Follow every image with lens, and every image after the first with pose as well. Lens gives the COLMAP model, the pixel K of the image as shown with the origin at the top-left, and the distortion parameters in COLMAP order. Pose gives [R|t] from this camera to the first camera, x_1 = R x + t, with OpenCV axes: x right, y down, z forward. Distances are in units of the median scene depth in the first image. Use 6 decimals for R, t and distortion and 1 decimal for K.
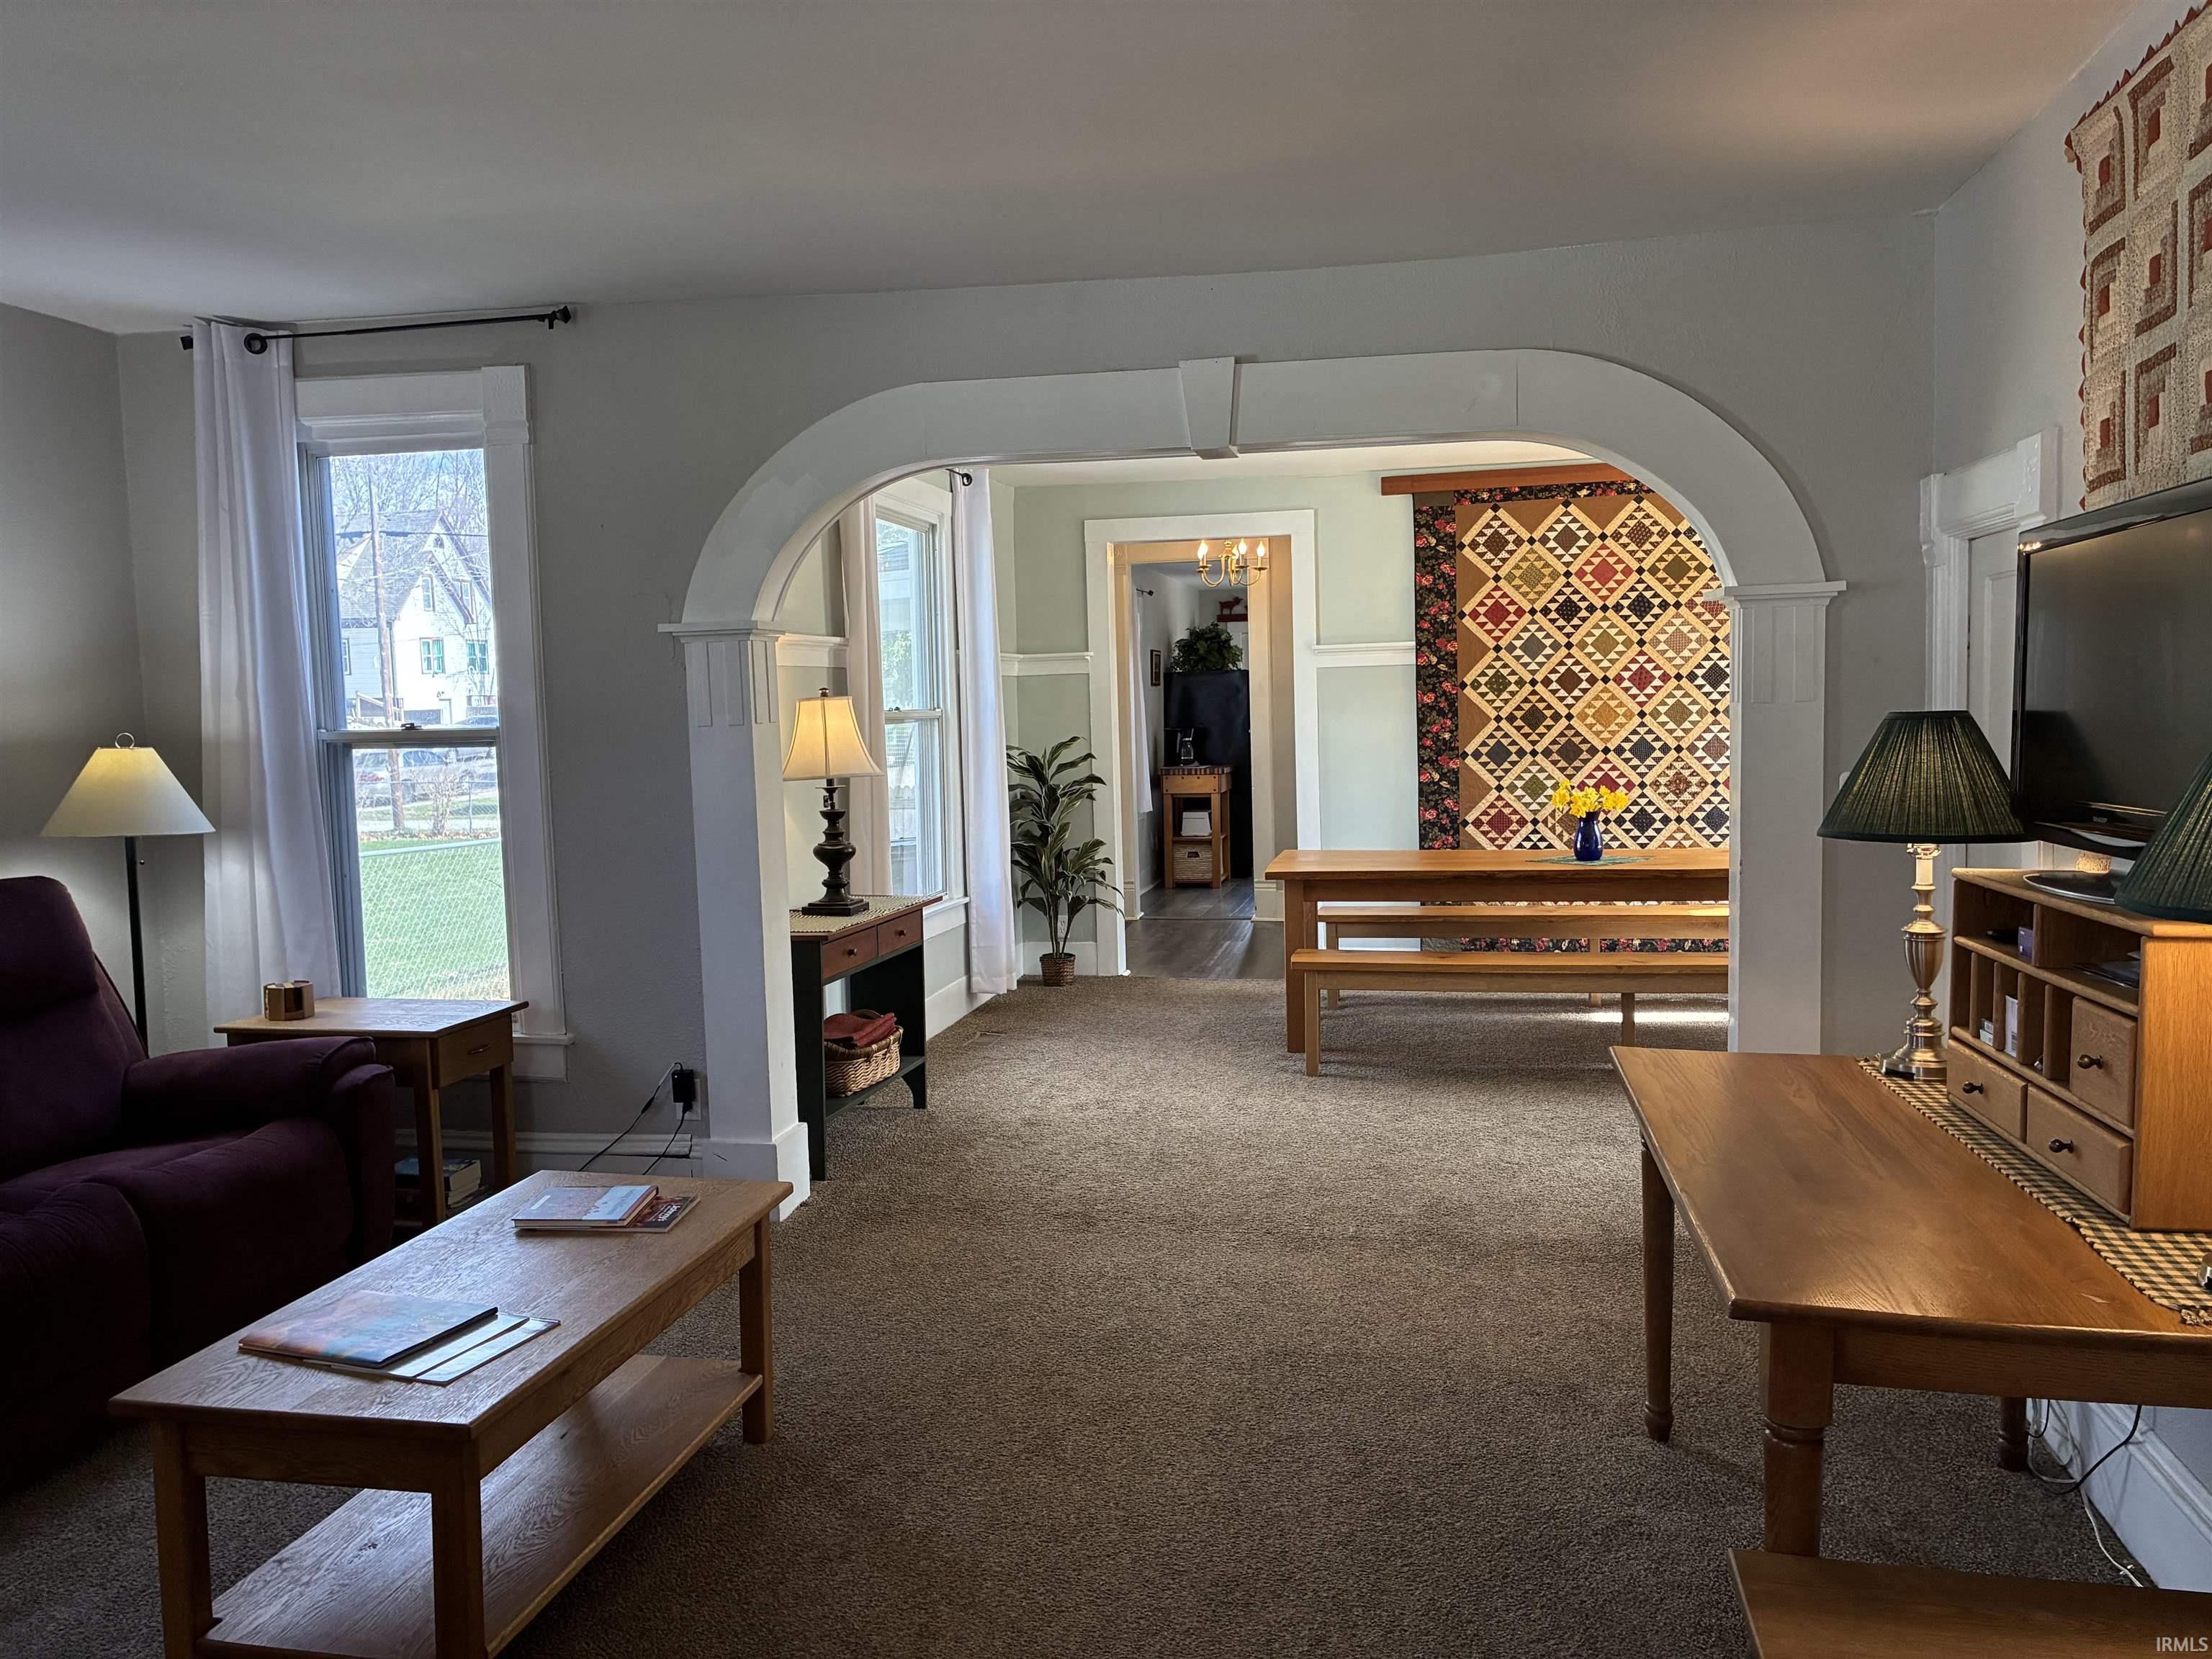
lens RADIAL K [[1661.2, 0, 1117.1], [0, 1661.2, 818.0], [0, 0, 1]] dist [0.018896, -0.035835]
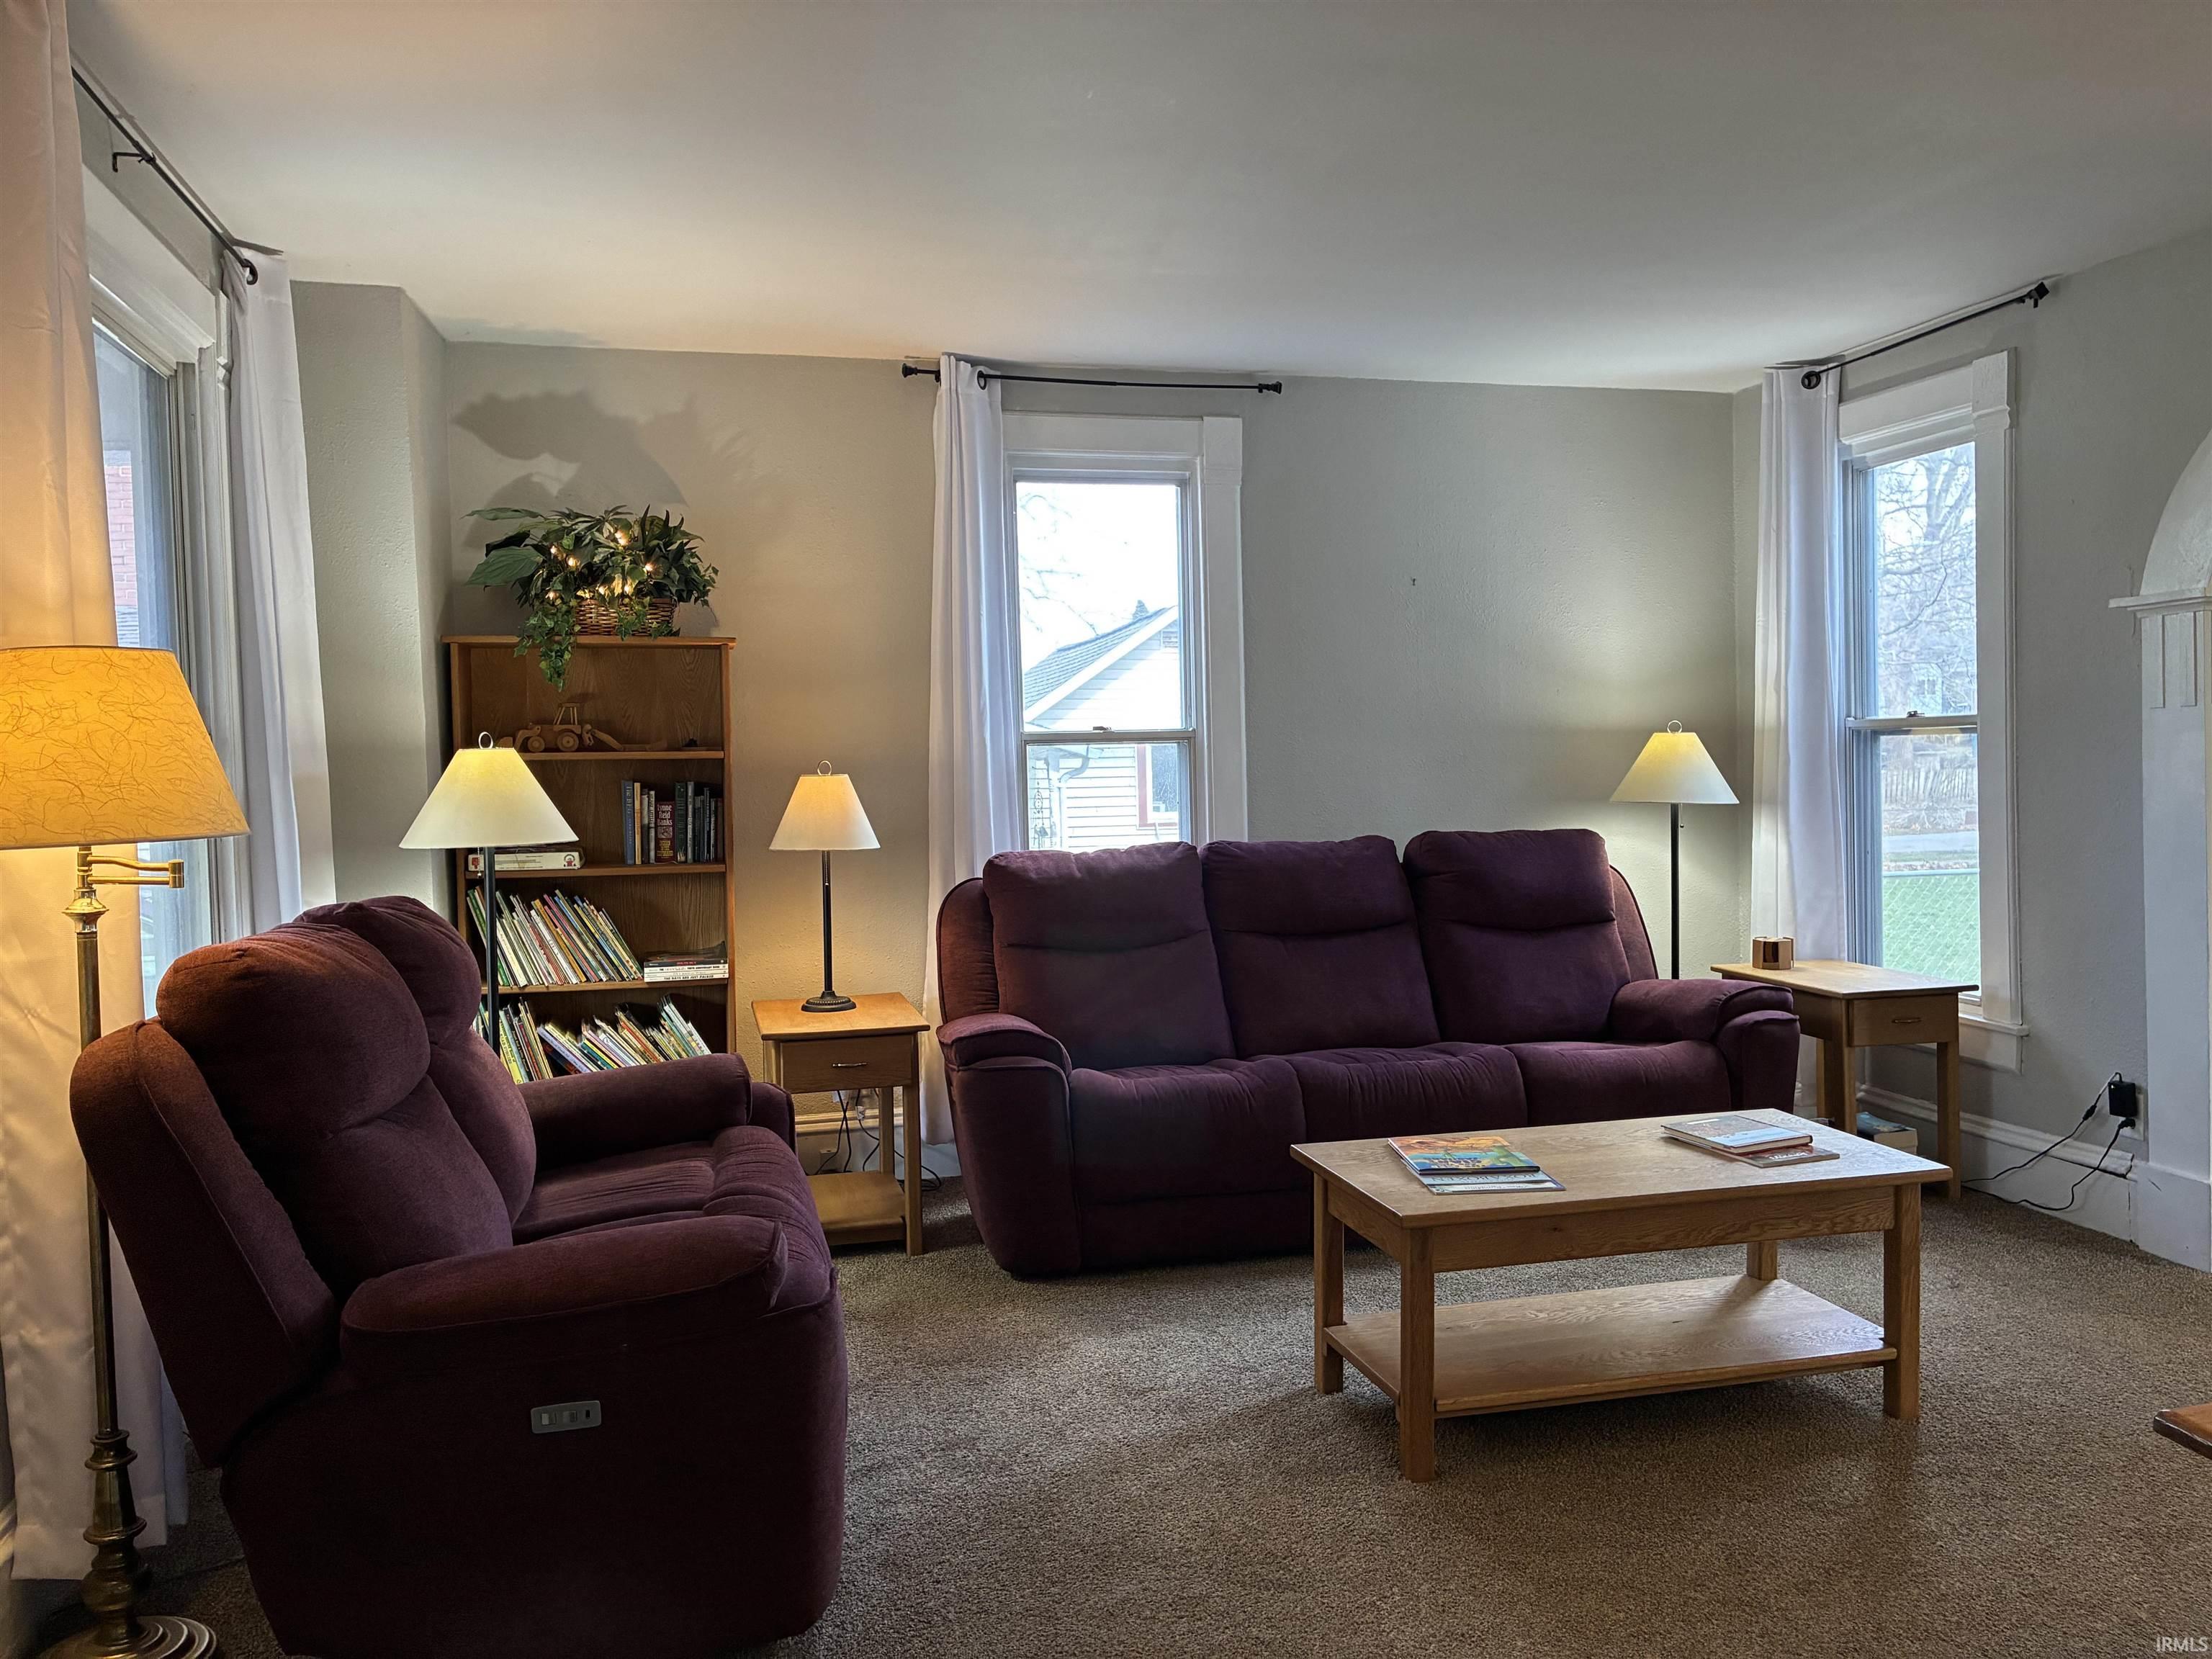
lens RADIAL K [[1661.2, 0, 1117.1], [0, 1661.2, 818.0], [0, 0, 1]] dist [0.018896, -0.035835]
pose [[0.420308, 0.042686, -0.906377, 0.332099], [-0.050058, 0.998462, 0.023810, 0.011528], [0.906000, 0.035364, 0.421798, 0.099897]]
